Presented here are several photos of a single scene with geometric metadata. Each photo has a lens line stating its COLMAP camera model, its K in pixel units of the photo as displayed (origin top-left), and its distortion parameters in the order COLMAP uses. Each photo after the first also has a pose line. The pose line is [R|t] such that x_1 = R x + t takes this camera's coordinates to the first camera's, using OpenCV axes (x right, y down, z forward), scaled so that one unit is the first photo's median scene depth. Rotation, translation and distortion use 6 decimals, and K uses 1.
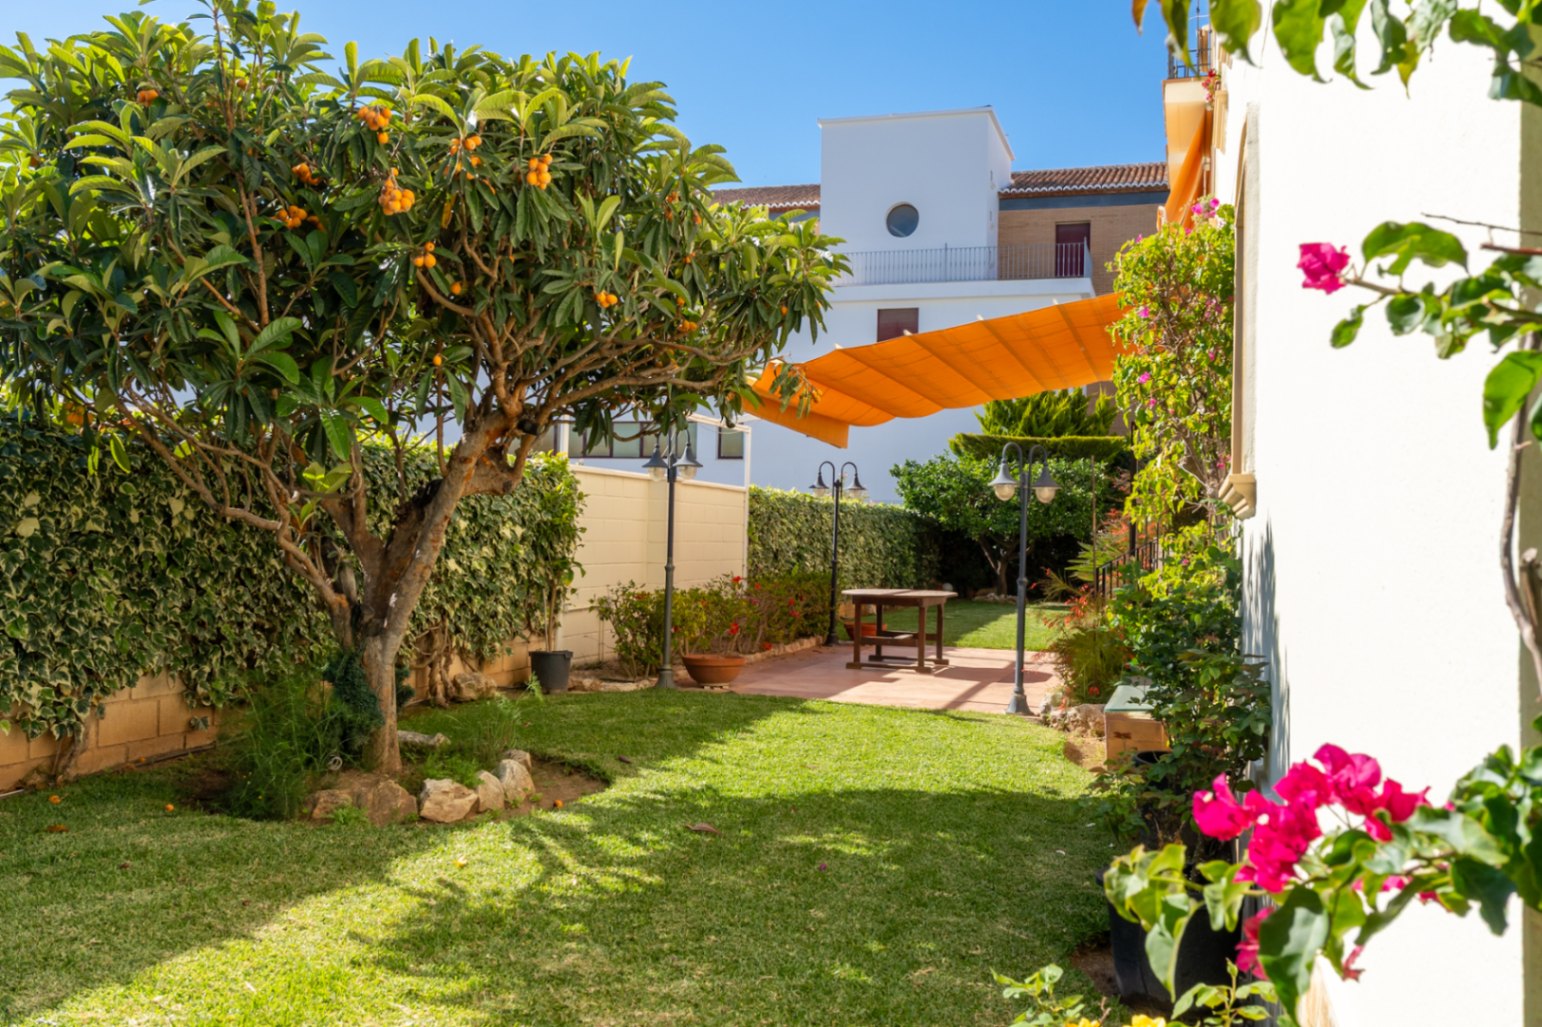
lens RADIAL K [[1333.5, 0, 771.0], [0, 1333.5, 513.5], [0, 0, 1]] dist [-0.003711, -0.002262]
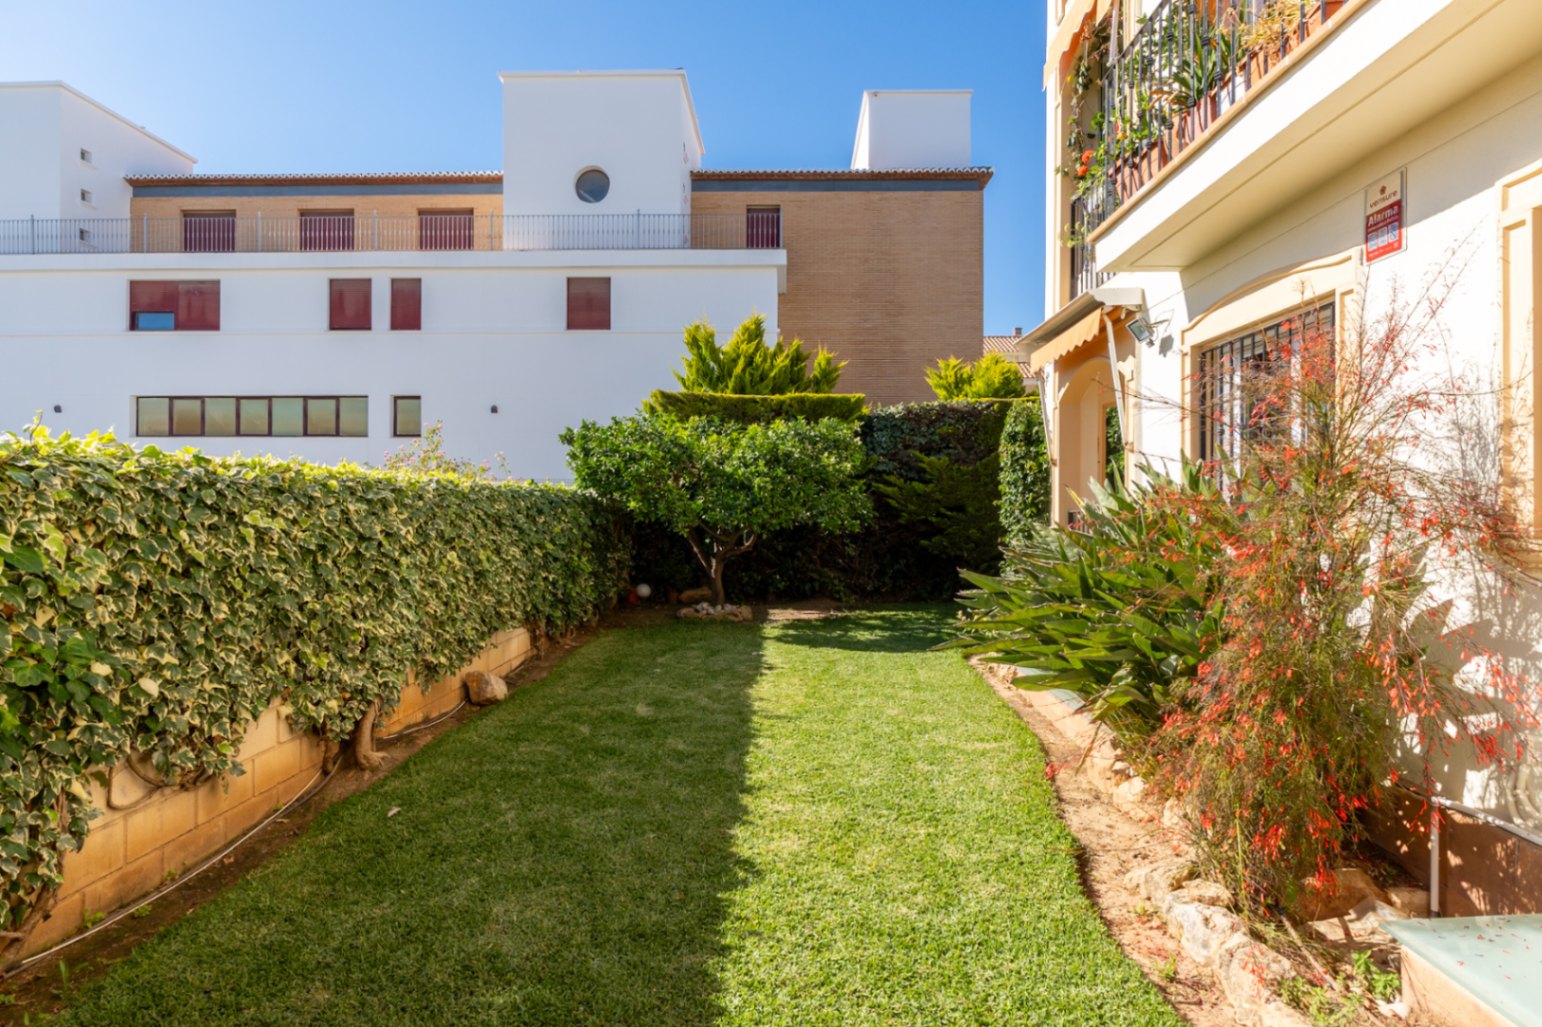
lens RADIAL K [[873.6, 0, 771.0], [0, 873.6, 513.5], [0, 0, 1]] dist [-0.003290, -0.001537]
pose [[0.963383, -0.020279, 0.267360, 0.066761], [0.013389, 0.999530, 0.027568, -0.001898], [-0.267793, -0.022979, 0.963202, 0.478883]]
